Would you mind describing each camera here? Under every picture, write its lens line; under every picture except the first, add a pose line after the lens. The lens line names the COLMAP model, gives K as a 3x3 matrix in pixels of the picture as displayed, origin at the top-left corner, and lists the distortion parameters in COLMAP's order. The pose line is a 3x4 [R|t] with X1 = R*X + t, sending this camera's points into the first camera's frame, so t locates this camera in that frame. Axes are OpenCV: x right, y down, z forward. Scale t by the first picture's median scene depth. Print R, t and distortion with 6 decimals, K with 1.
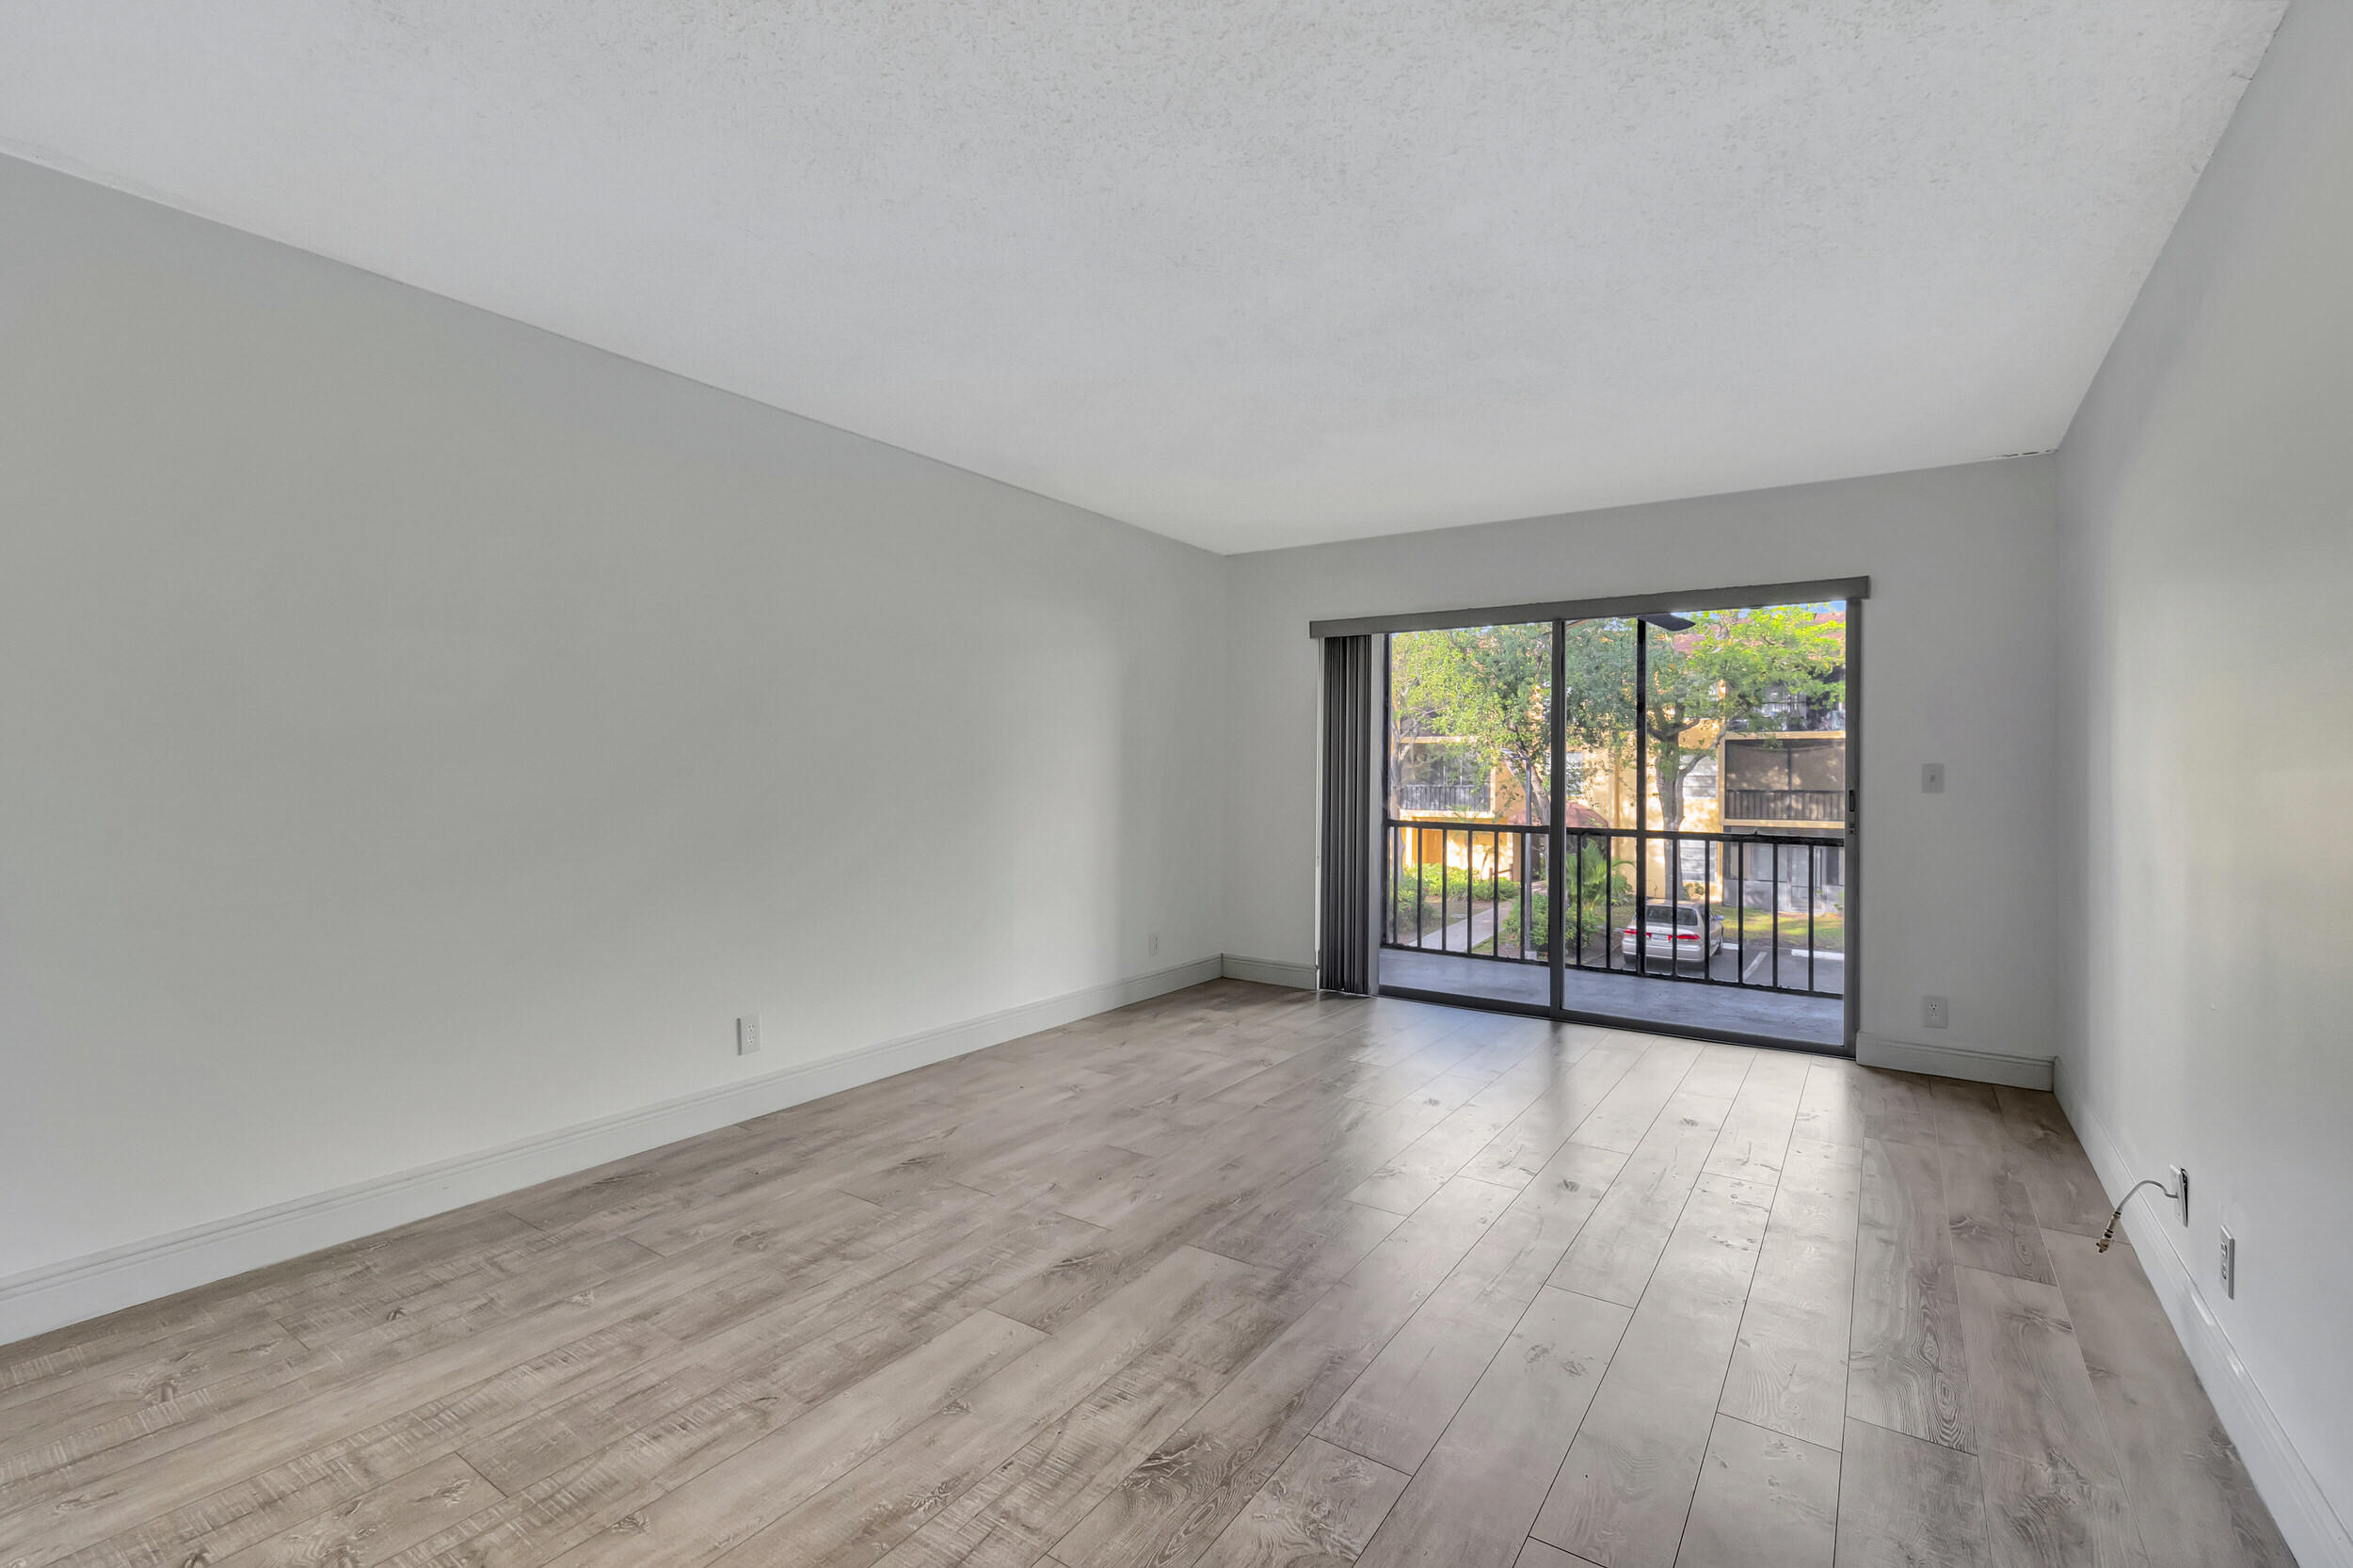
lens RADIAL K [[1050.1, 0, 1162.7], [0, 1050.1, 785.6], [0, 0, 1]] dist [0.006491, -0.002580]
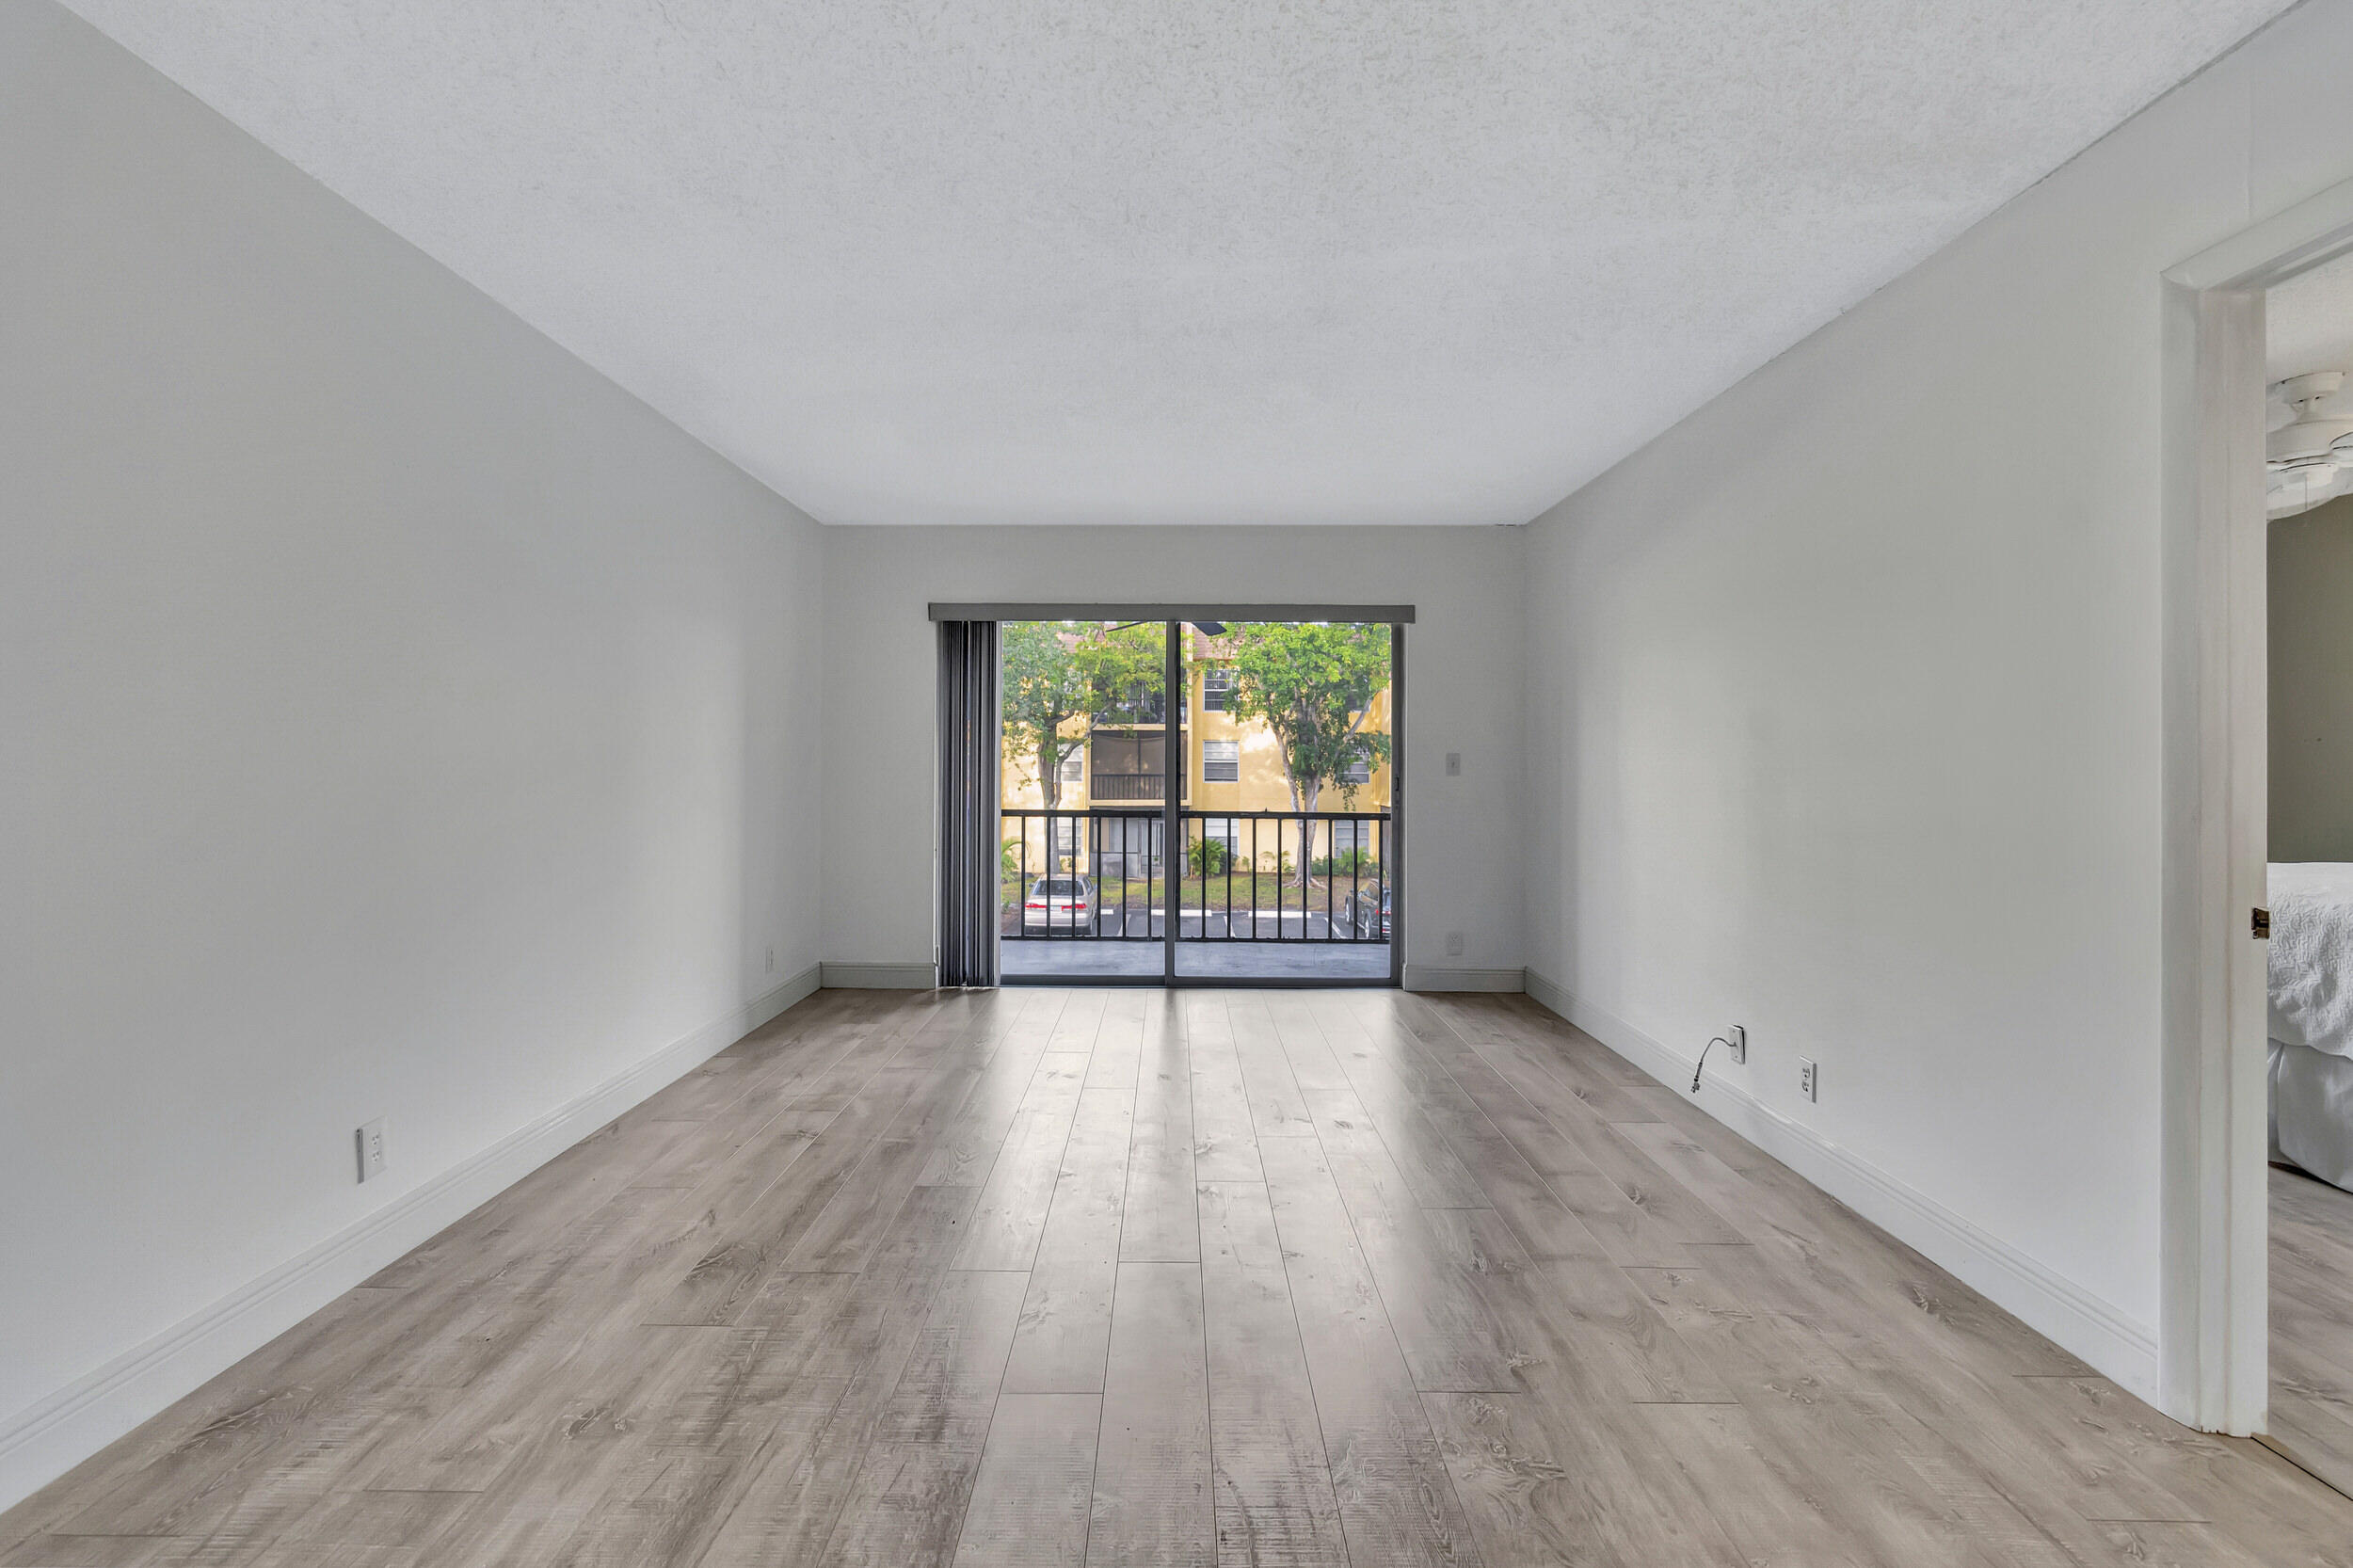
lens RADIAL K [[1050.1, 0, 1167.1], [0, 1050.1, 774.2], [0, 0, 1]] dist [0.006491, -0.002580]
pose [[0.826350, -0.010820, 0.563053, -0.340375], [0.009719, 0.999941, 0.004951, -0.005867], [-0.563073, 0.001381, 0.826406, 0.139186]]
